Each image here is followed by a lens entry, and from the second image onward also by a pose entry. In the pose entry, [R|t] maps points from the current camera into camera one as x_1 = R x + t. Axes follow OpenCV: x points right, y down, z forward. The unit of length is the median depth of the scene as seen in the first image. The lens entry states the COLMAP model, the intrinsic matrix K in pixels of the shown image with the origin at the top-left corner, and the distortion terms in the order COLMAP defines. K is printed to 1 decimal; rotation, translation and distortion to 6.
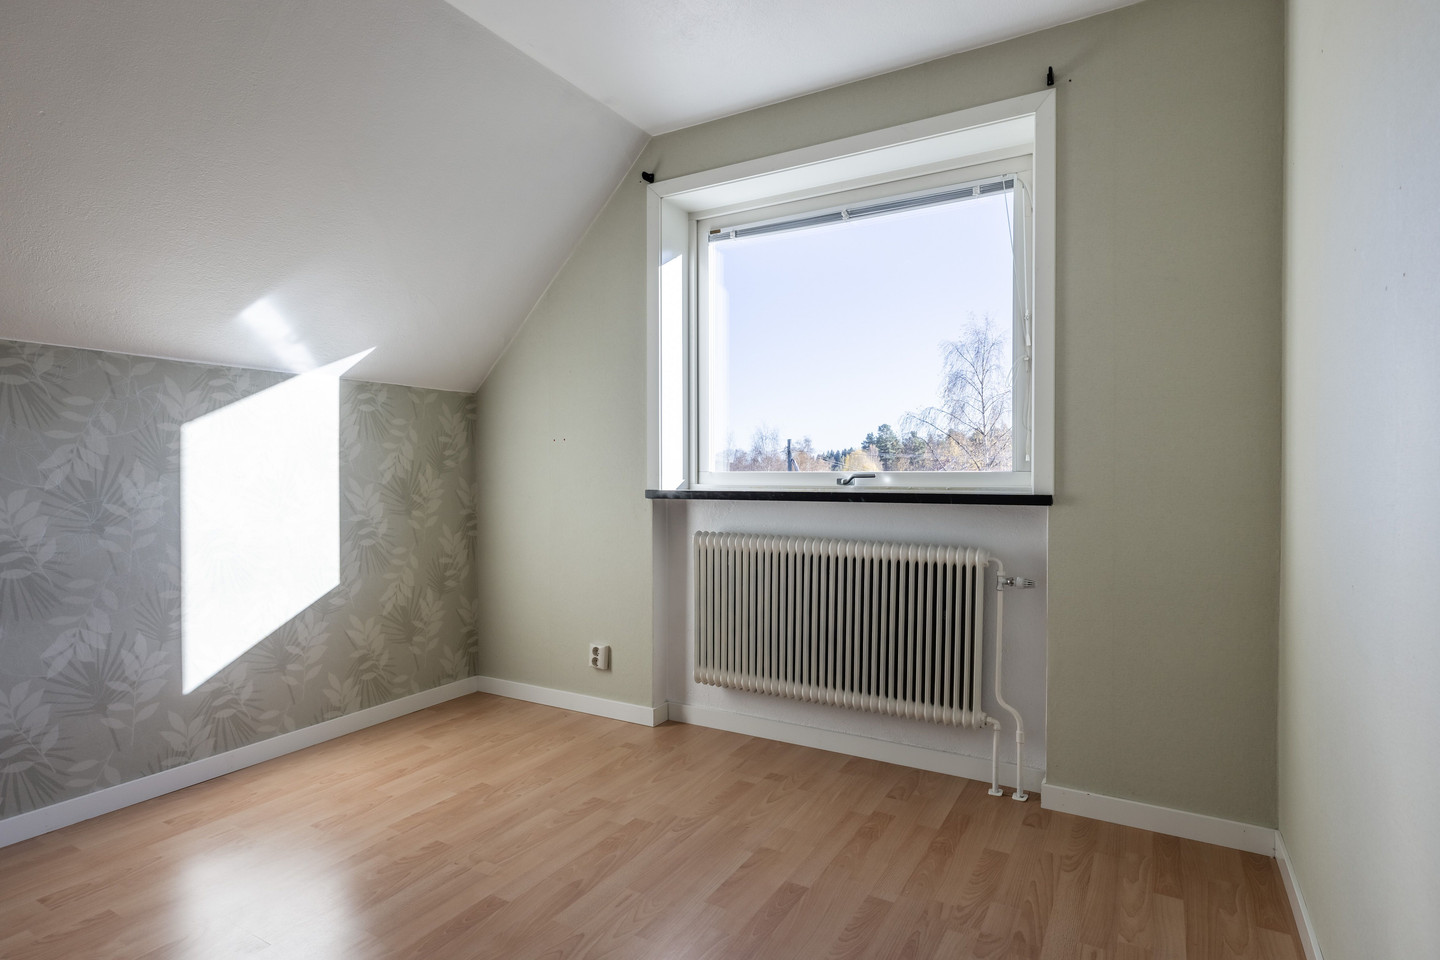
lens RADIAL K [[744.8, 0, 734.6], [0, 744.8, 473.8], [0, 0, 1]] dist [0.014173, -0.001833]
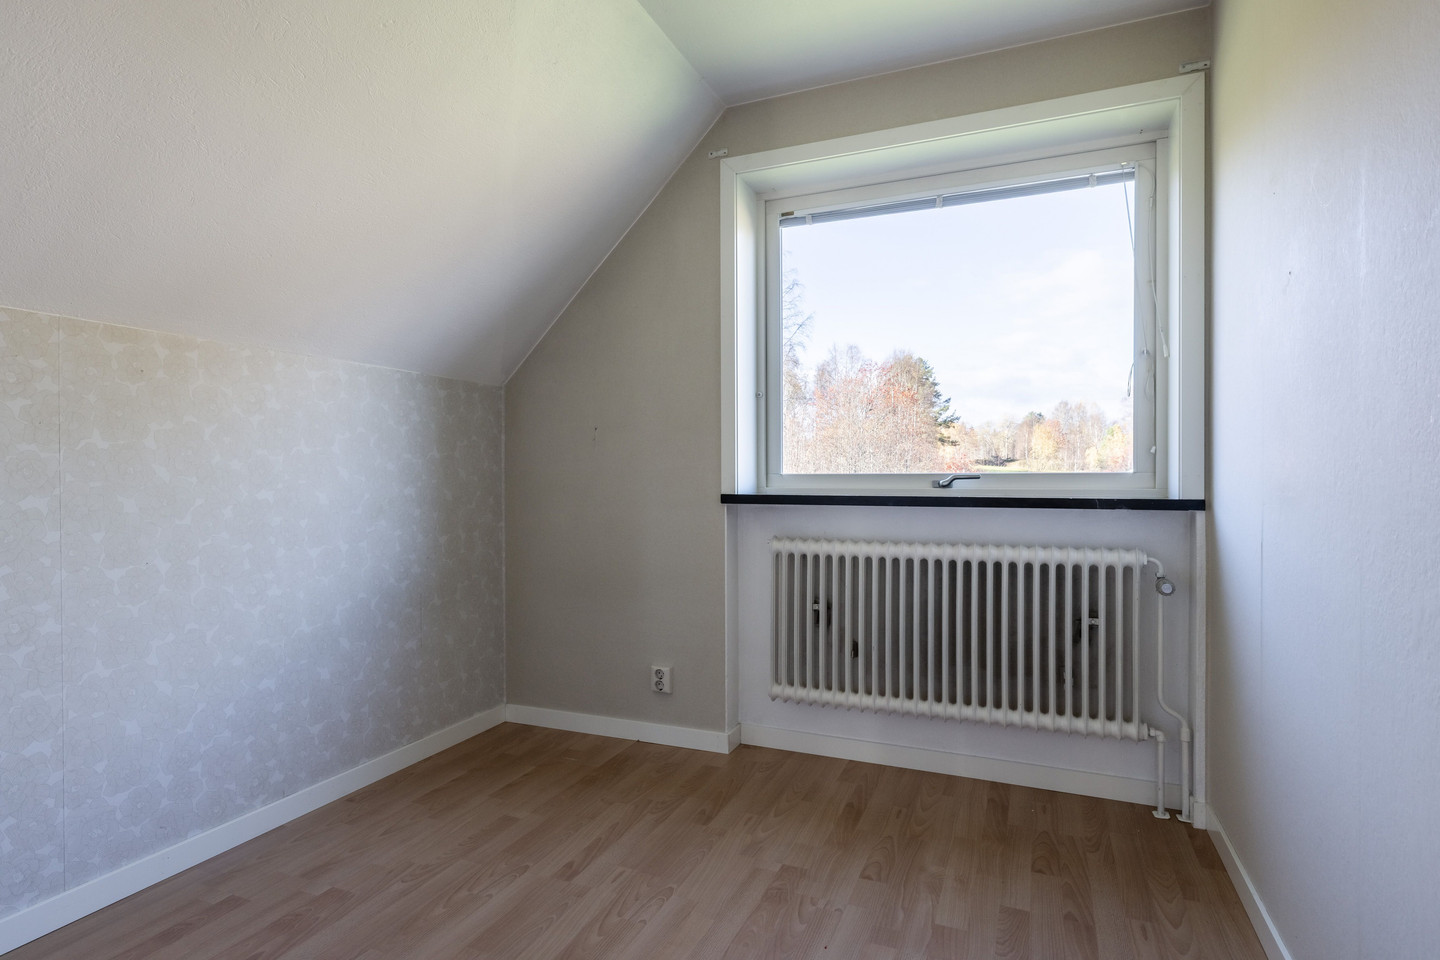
lens RADIAL K [[744.8, 0, 741.8], [0, 744.8, 475.8], [0, 0, 1]] dist [0.014173, -0.001833]
pose [[0.990976, 0.001383, 0.134035, -0.222684], [-0.001340, 0.999999, -0.000413, -0.000212], [-0.134035, 0.000229, 0.990977, 0.099409]]
